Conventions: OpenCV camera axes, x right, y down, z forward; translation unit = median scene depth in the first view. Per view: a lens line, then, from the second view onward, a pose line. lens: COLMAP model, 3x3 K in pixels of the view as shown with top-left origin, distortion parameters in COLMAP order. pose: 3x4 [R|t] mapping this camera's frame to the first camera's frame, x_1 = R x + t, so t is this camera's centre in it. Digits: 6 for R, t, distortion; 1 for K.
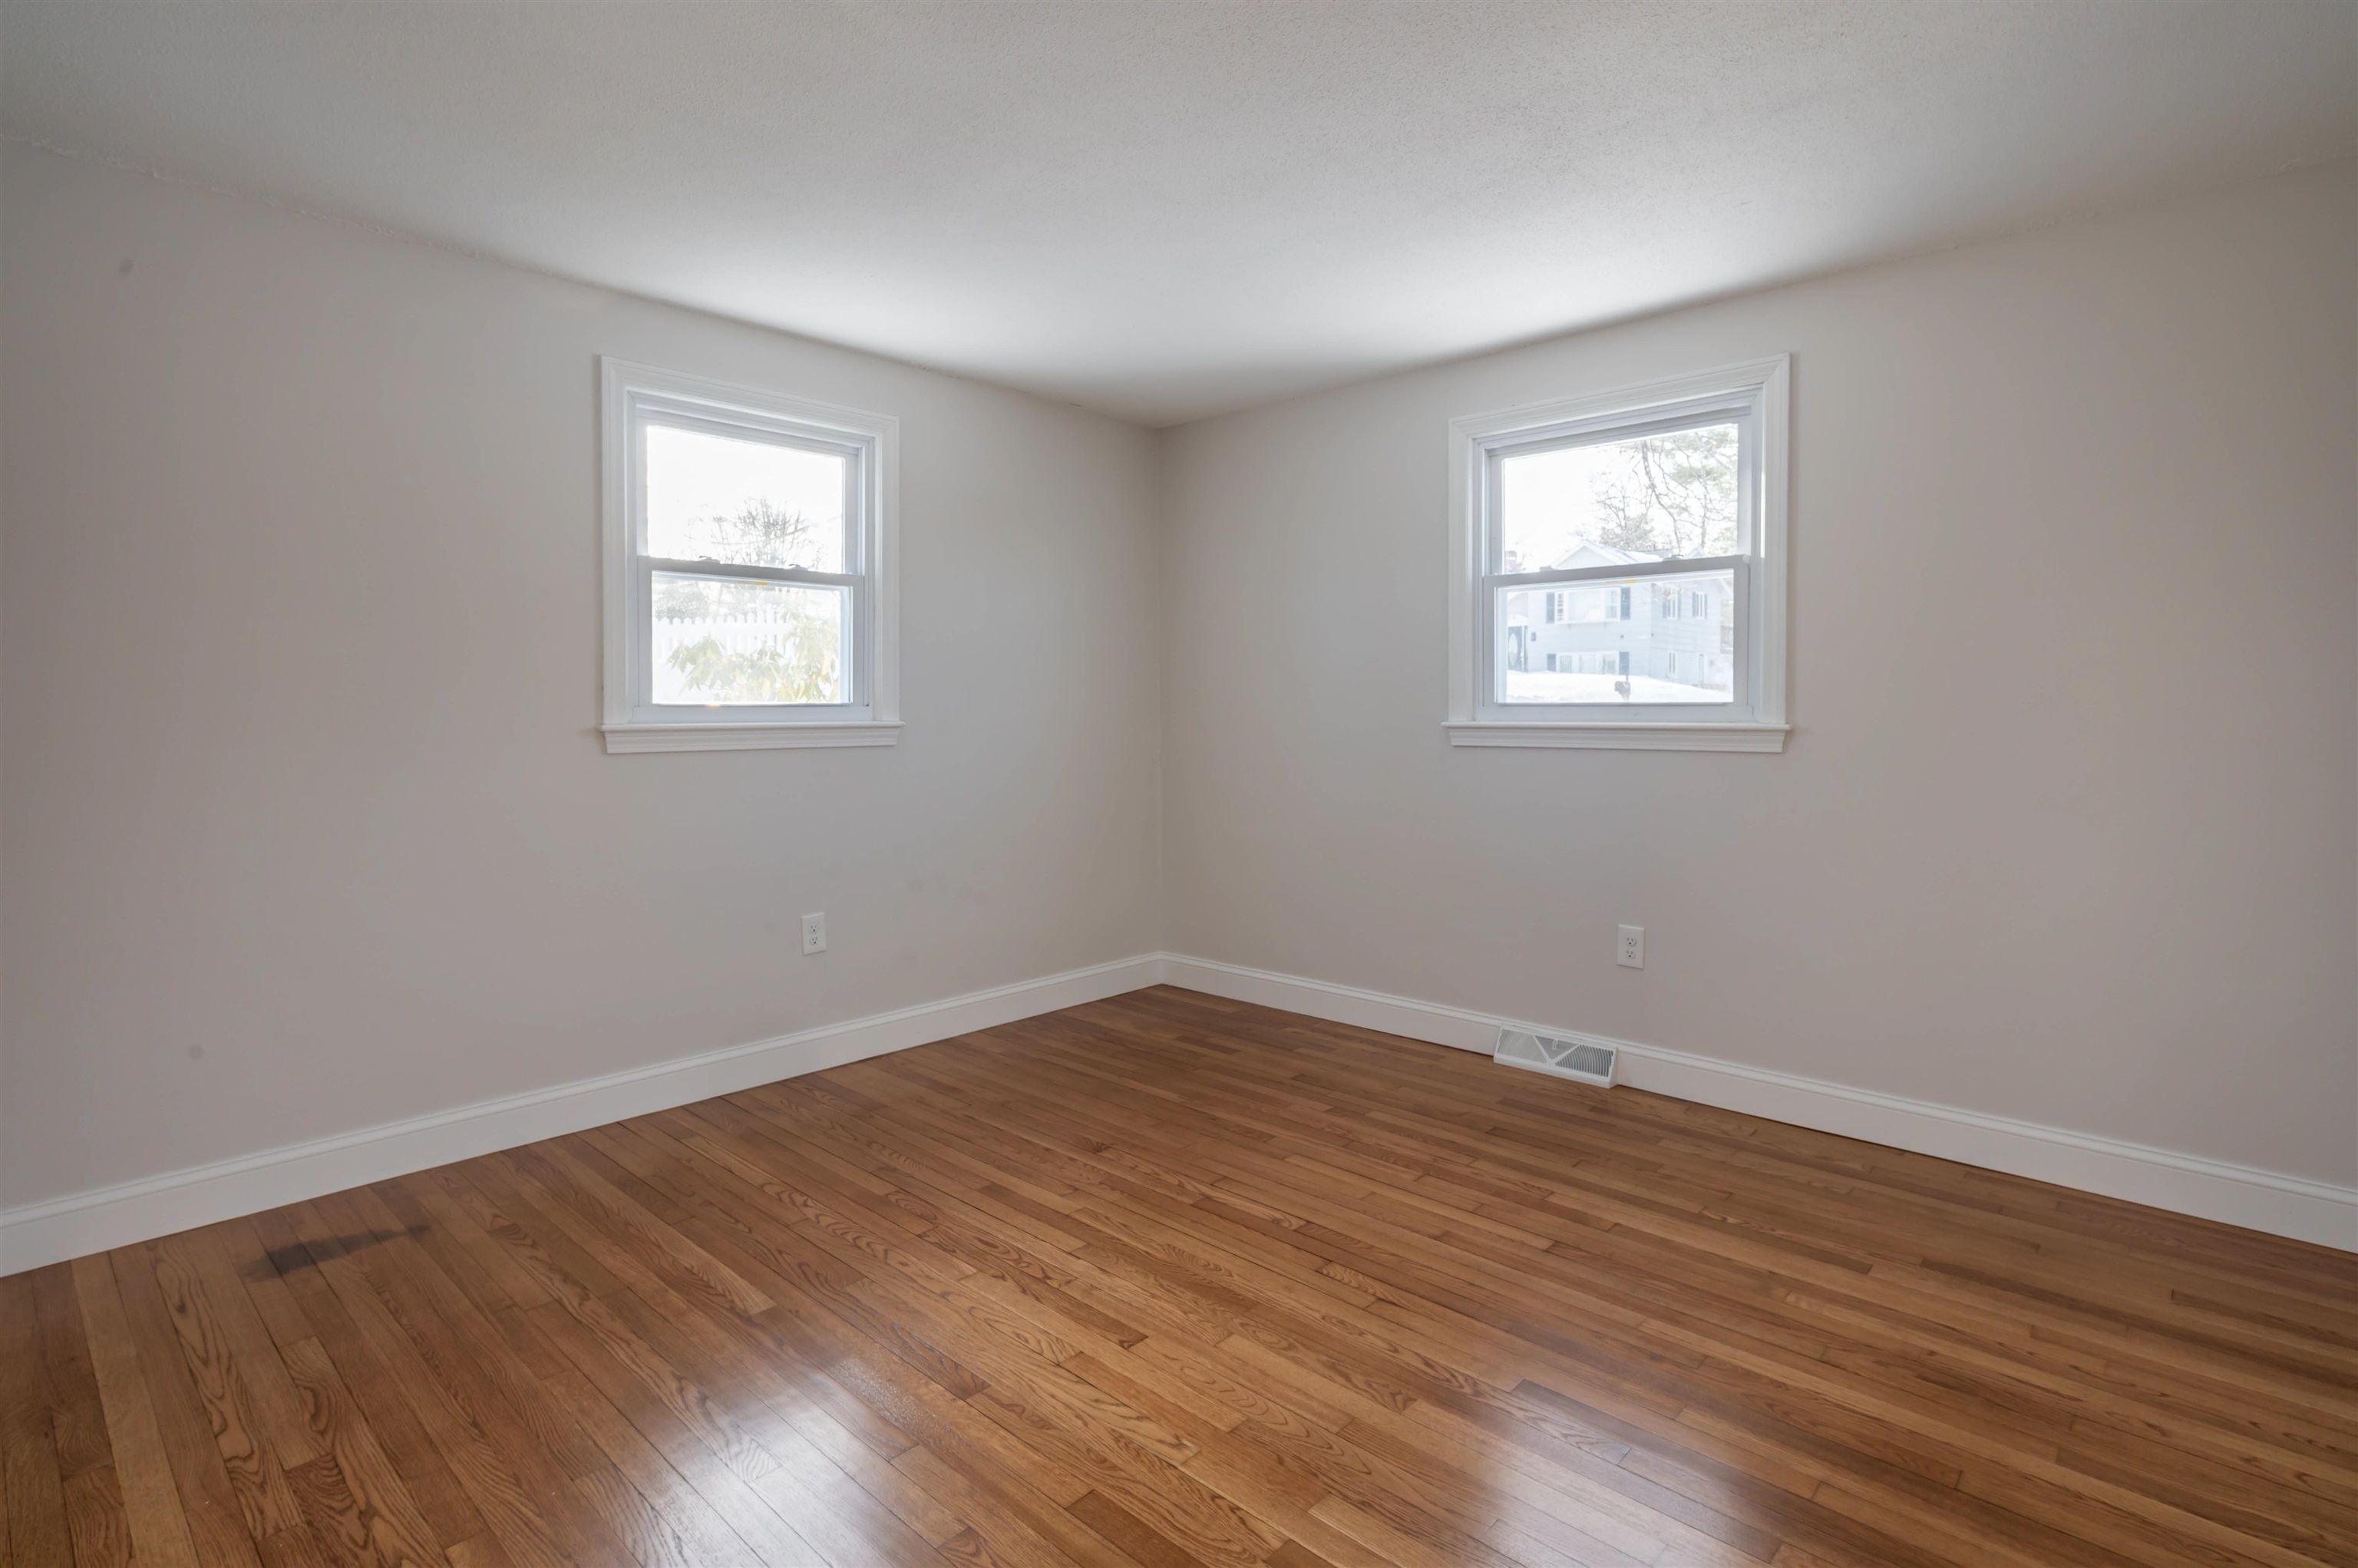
lens RADIAL K [[1154.6, 0, 1189.8], [0, 1154.6, 768.2], [0, 0, 1]] dist [0.000216, 0.000396]
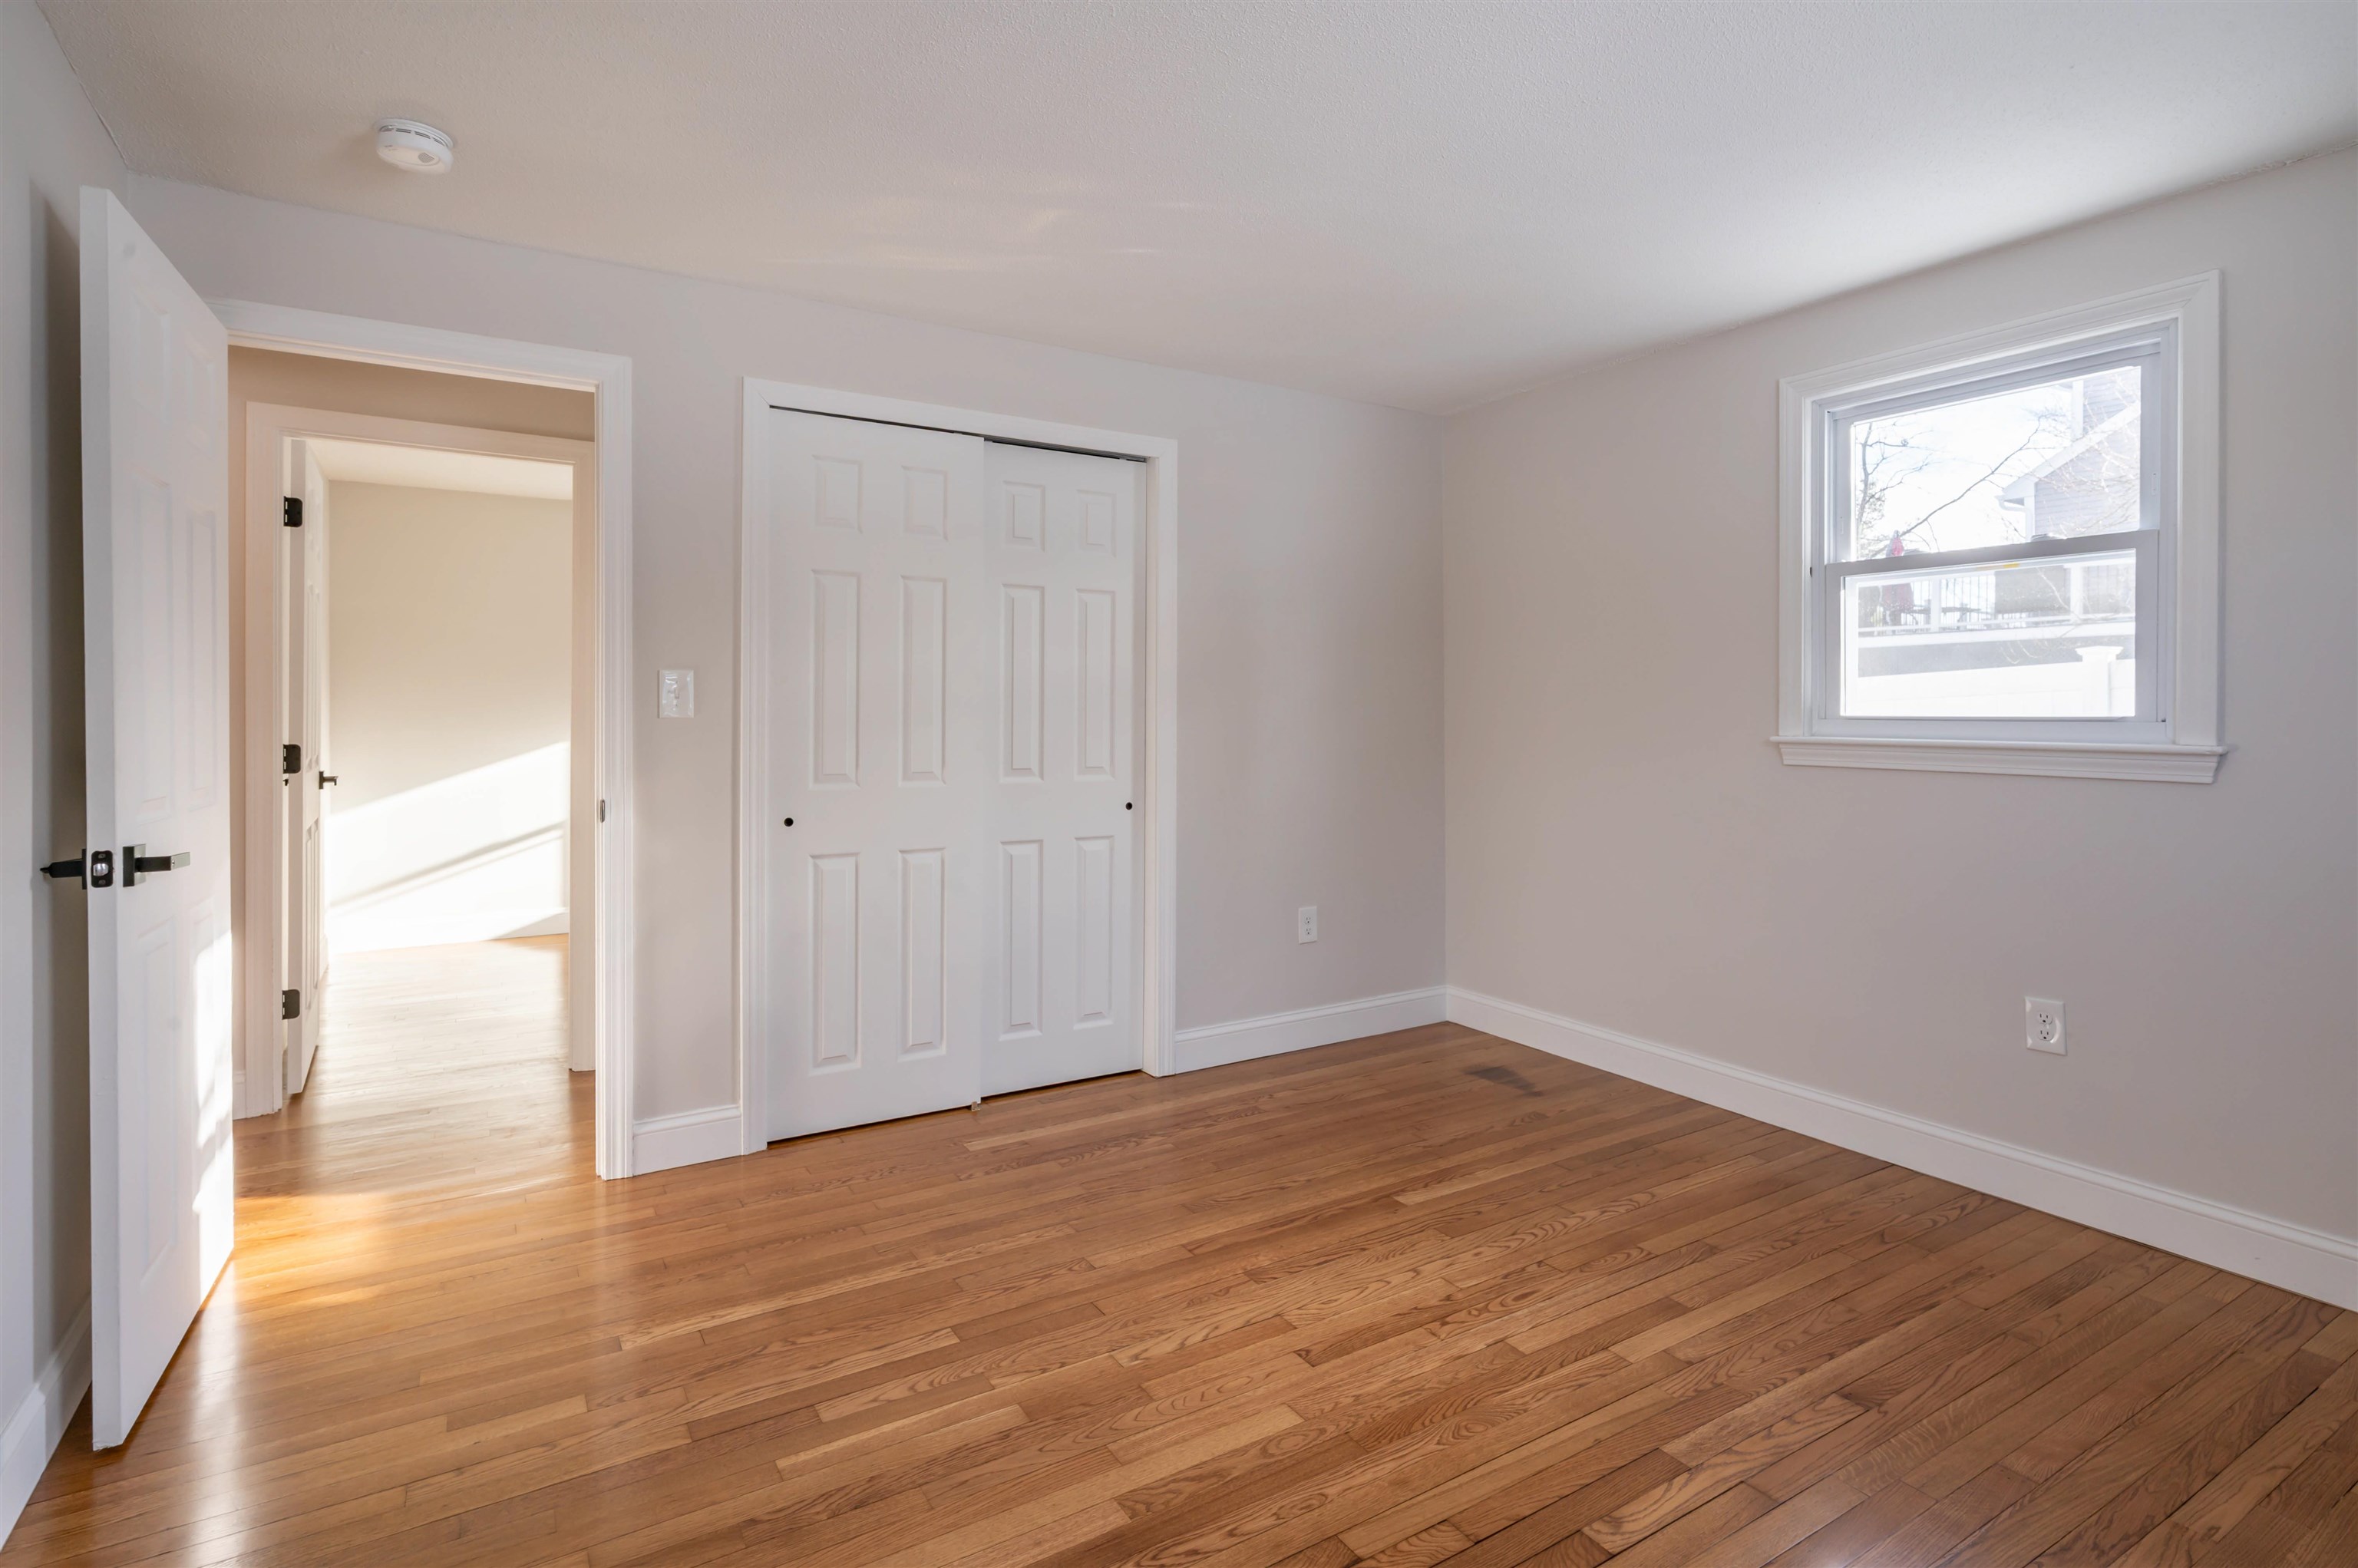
lens RADIAL K [[1154.6, 0, 1189.8], [0, 1154.6, 768.2], [0, 0, 1]] dist [0.000216, 0.000396]
pose [[-0.264727, 0.045517, -0.963249, 0.775345], [-0.054268, 0.996599, 0.062007, -0.054468], [0.962795, 0.068689, -0.261356, 0.960505]]
